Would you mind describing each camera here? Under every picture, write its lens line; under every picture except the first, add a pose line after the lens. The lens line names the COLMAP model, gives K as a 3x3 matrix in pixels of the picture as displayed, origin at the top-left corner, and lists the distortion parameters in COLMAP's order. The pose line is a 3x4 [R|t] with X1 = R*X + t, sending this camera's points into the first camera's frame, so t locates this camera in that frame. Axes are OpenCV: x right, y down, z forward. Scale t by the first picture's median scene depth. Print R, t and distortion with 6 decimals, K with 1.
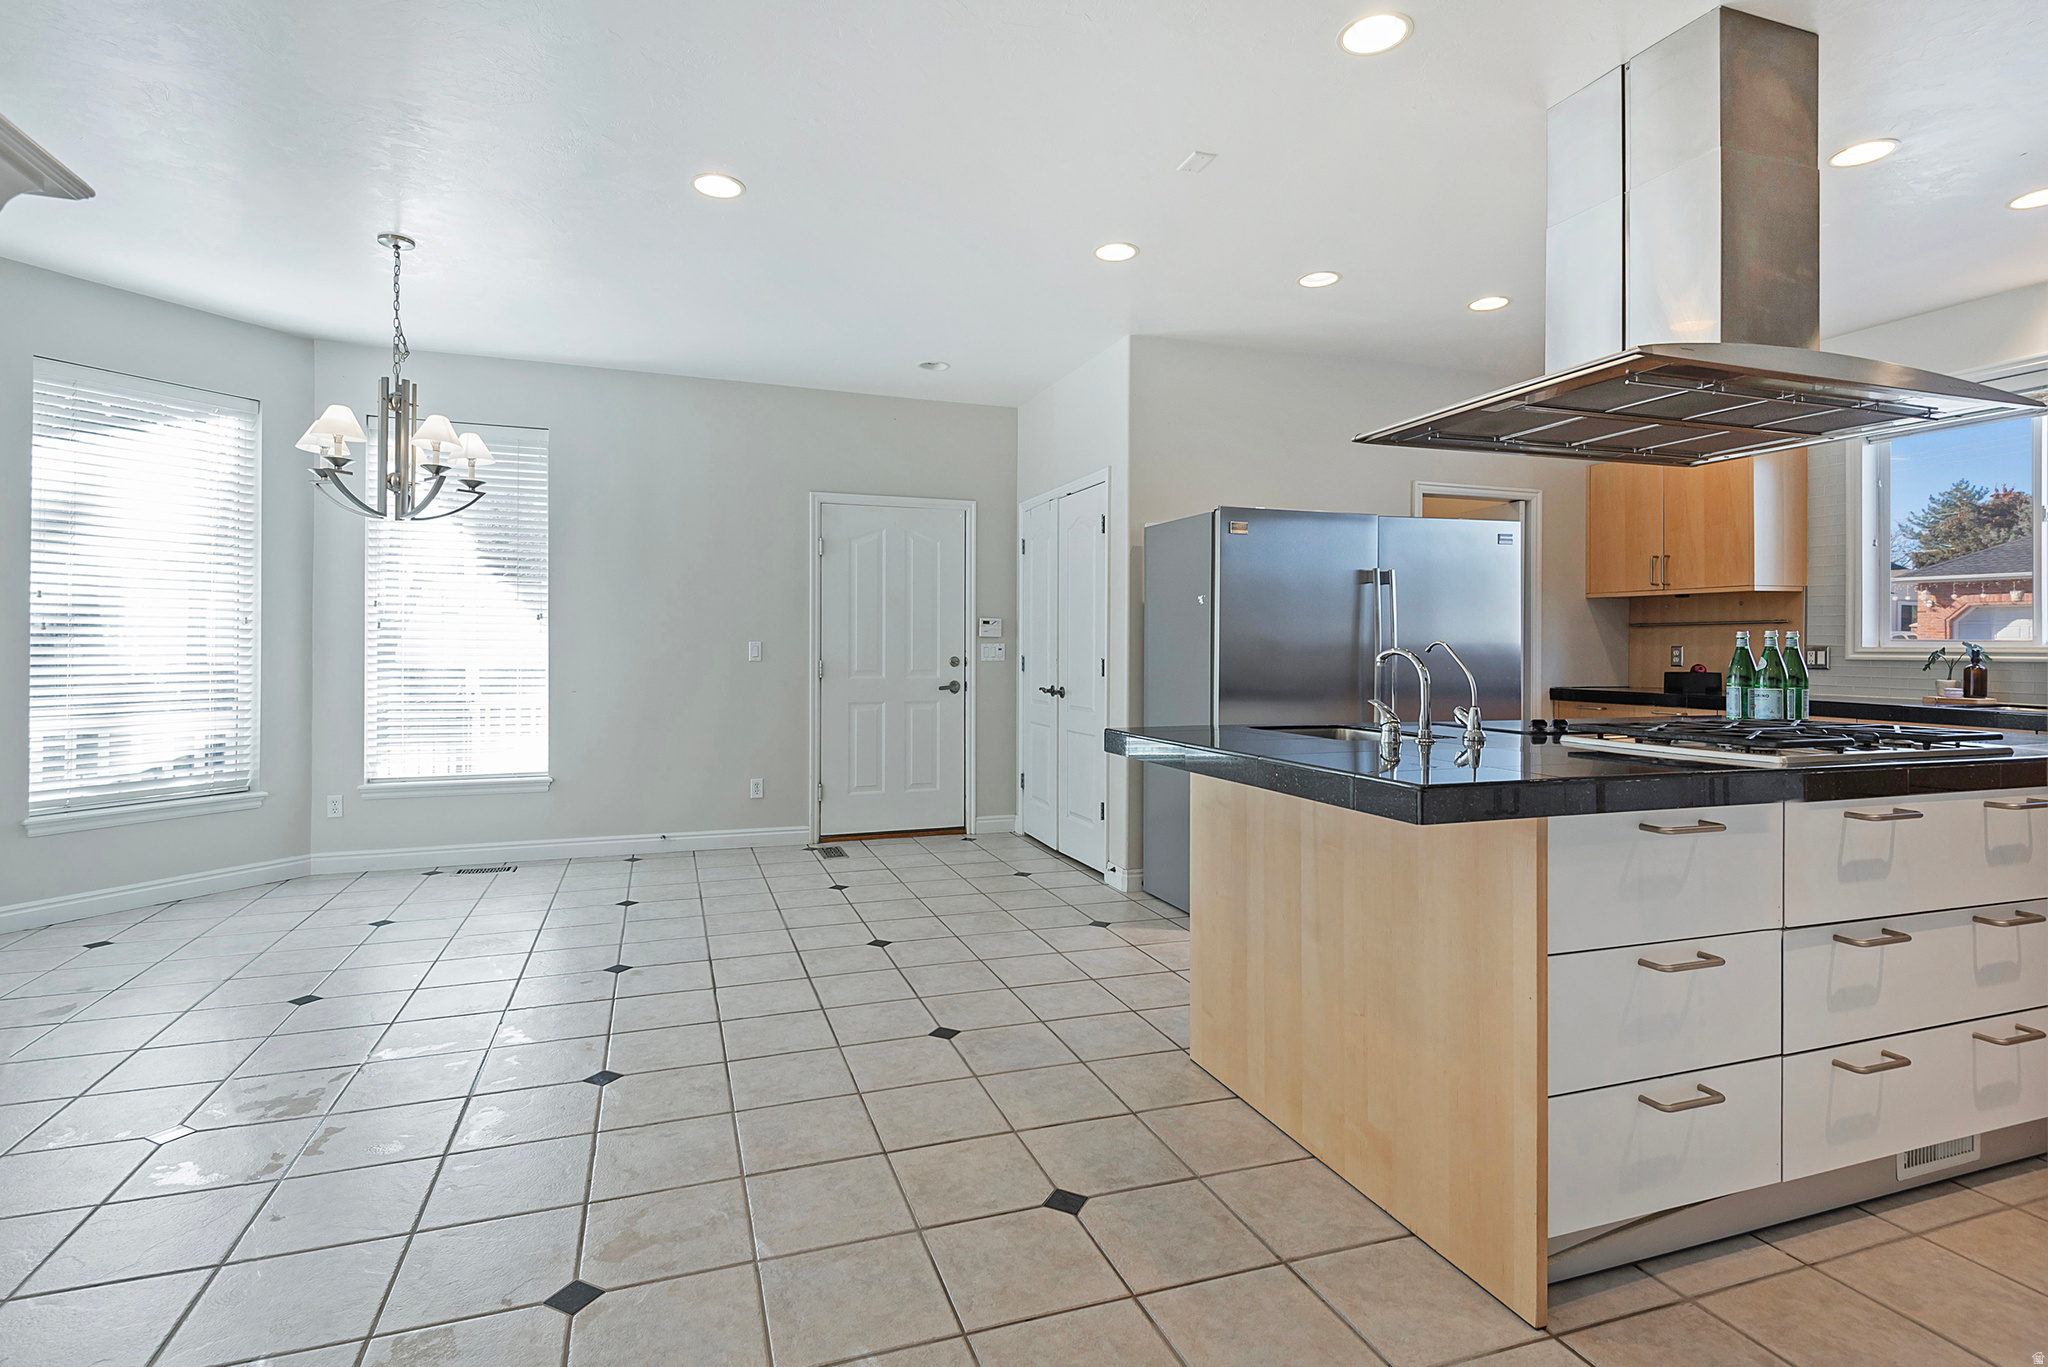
lens RADIAL K [[953.6, 0, 1031.5], [0, 953.6, 655.9], [0, 0, 1]] dist [0.025980, -0.015585]
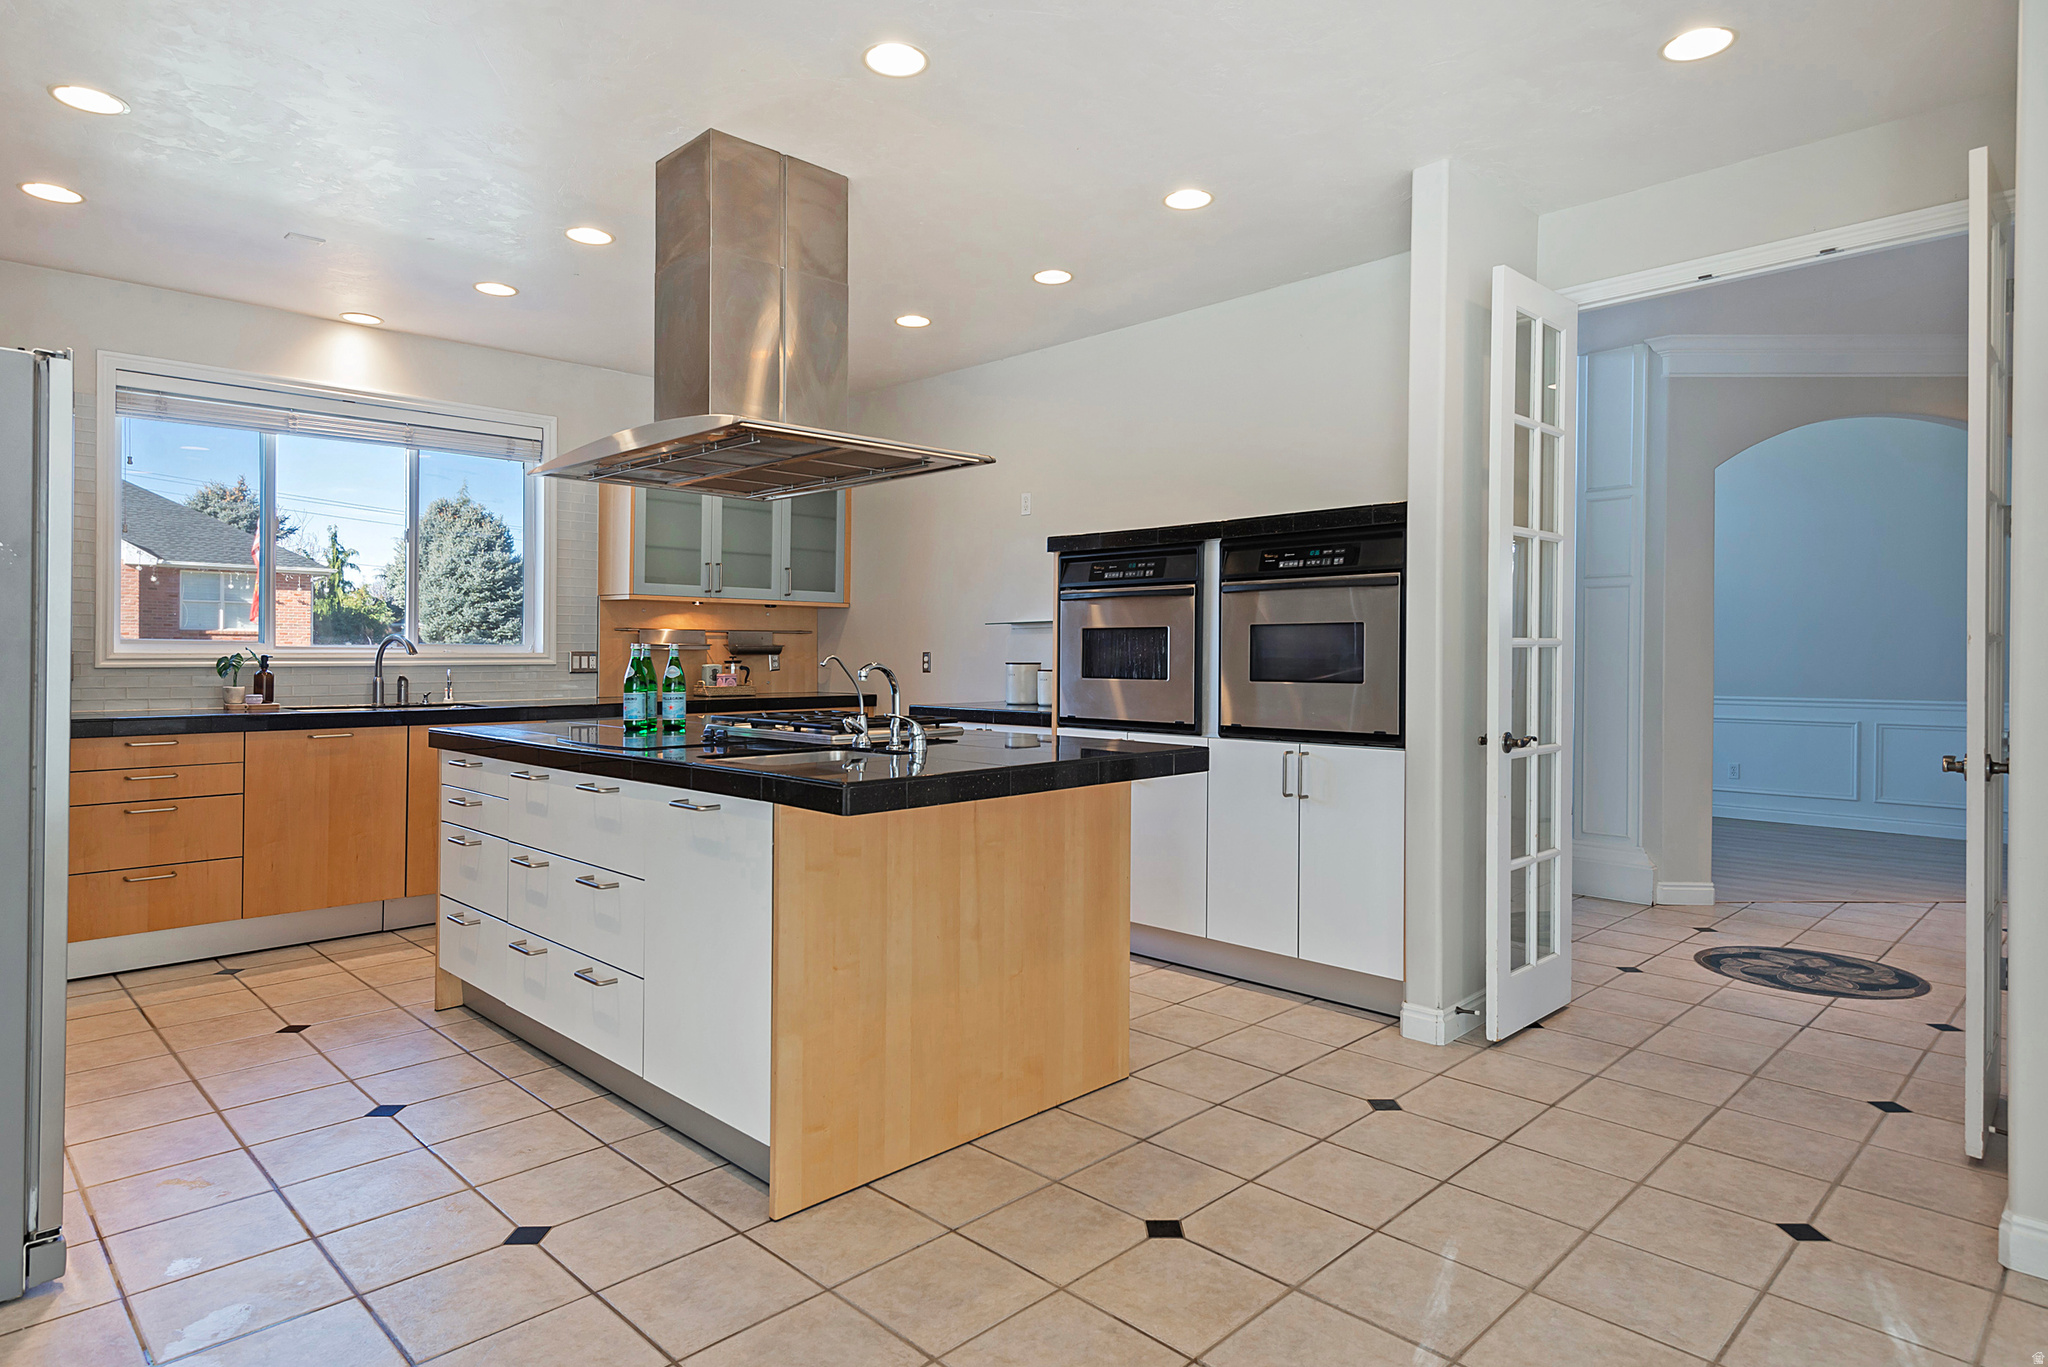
lens RADIAL K [[1173.3, 0, 1036.0], [0, 1173.3, 644.3], [0, 0, 1]] dist [0.014407, -0.000188]
pose [[-0.412369, 0.000426, 0.911017, -0.474306], [0.006885, 0.999973, 0.002650, -0.015482], [-0.910991, 0.007365, -0.412361, 0.760371]]
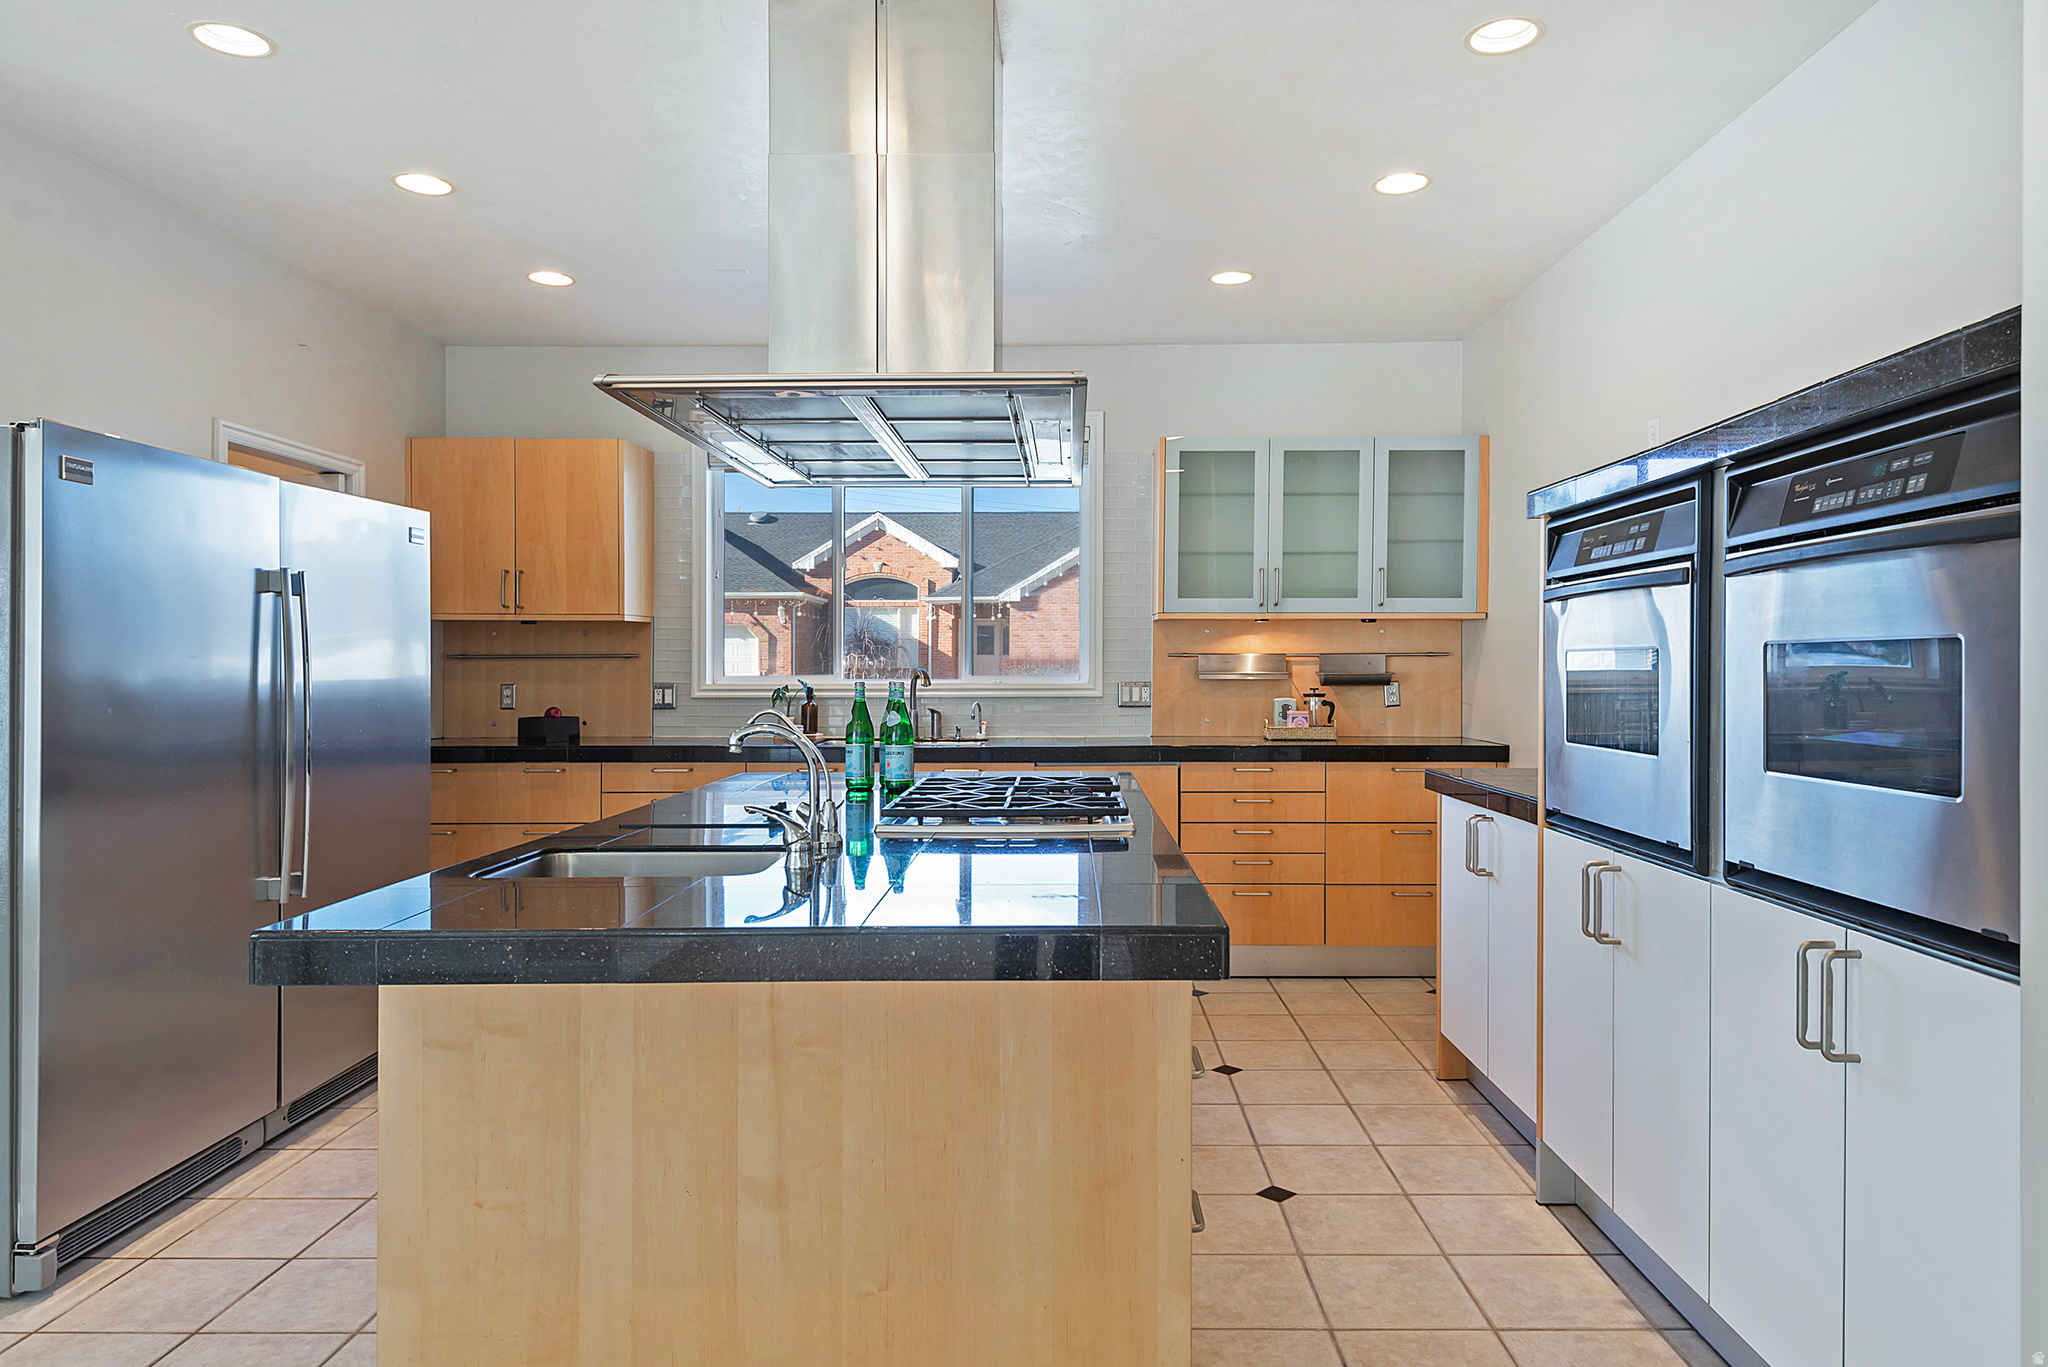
lens RADIAL K [[1274.6, 0, 1036.7], [0, 1274.6, 668.4], [0, 0, 1]] dist [0.022089, -0.001683]
pose [[0.367309, -0.005387, 0.930083, -0.198493], [0.013621, 0.999907, 0.000412, -0.022863], [-0.929999, 0.012517, 0.367348, 0.265792]]
